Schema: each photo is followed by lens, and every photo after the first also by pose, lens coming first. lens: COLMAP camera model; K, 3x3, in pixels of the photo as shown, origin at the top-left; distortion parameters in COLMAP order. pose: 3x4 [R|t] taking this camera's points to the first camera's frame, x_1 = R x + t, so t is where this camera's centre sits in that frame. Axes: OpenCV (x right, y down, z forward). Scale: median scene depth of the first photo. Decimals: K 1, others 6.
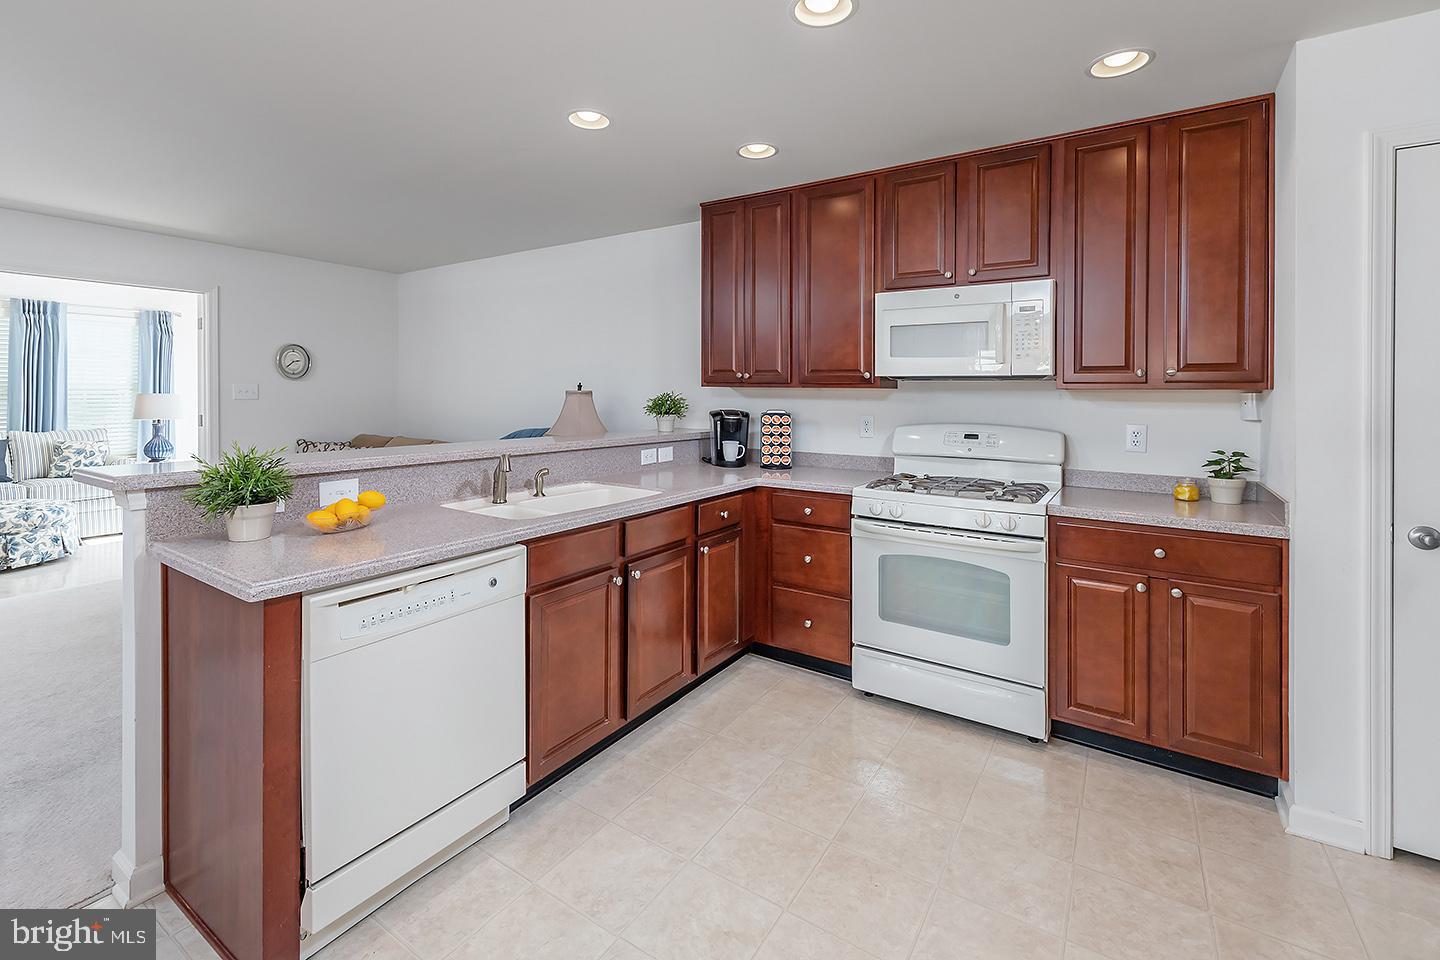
lens RADIAL K [[636.0, 0, 725.3], [0, 636.0, 403.0], [0, 0, 1]] dist [0.008809, 0.001527]
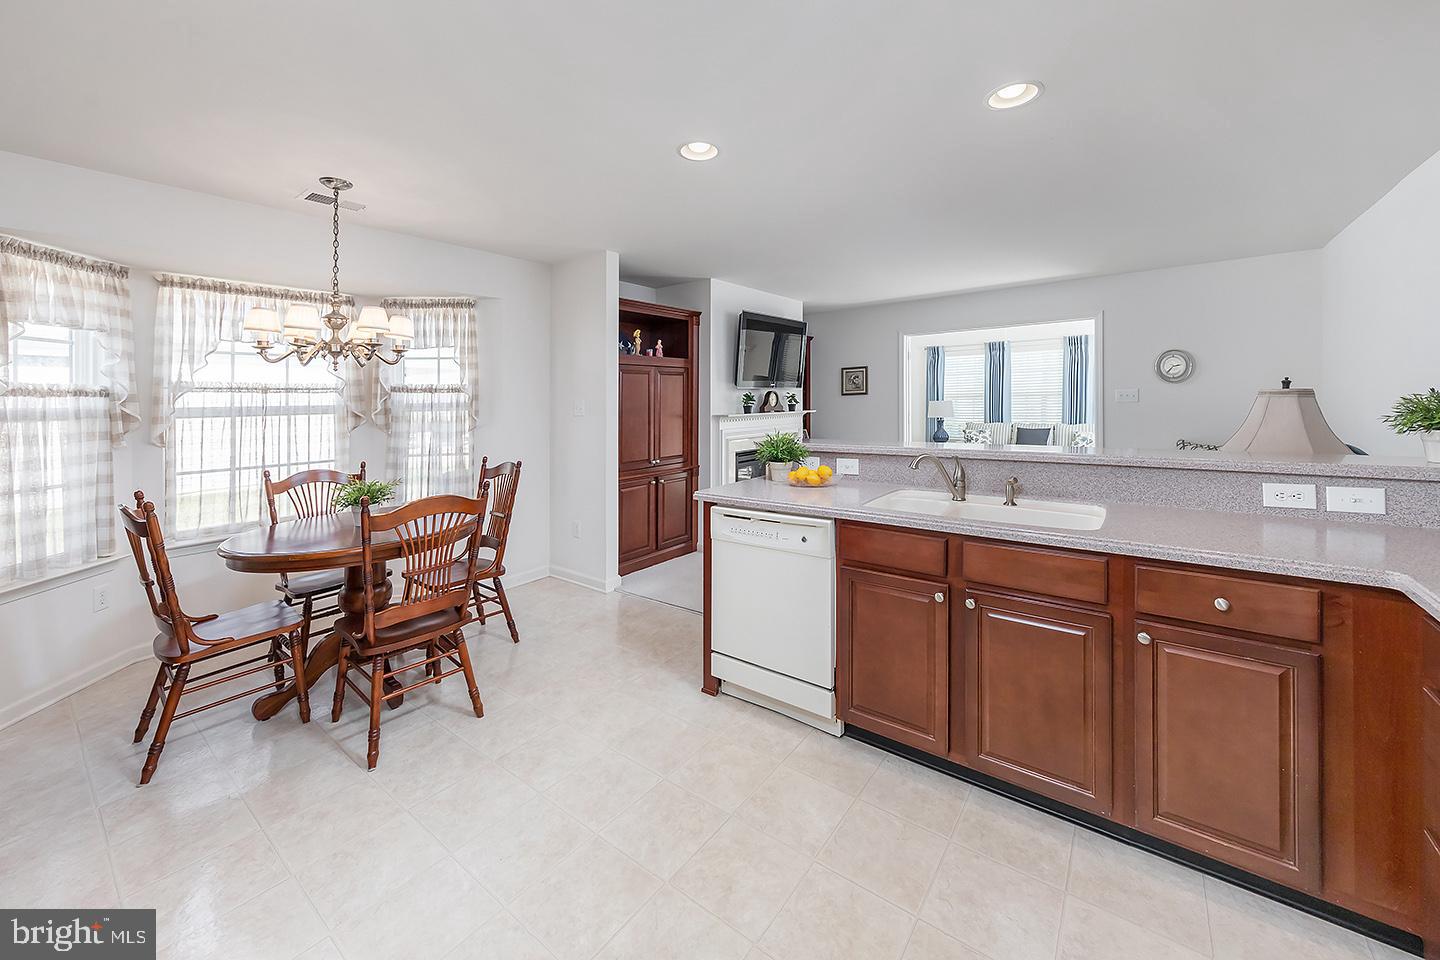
lens RADIAL K [[542.4, 0, 720.2], [0, 542.4, 397.2], [0, 0, 1]] dist [0.013520, 0.000000]
pose [[-0.076390, -0.013746, -0.996983, 0.566700], [0.004038, 0.999893, -0.014095, -0.007390], [0.997070, -0.005103, -0.076326, 0.623434]]
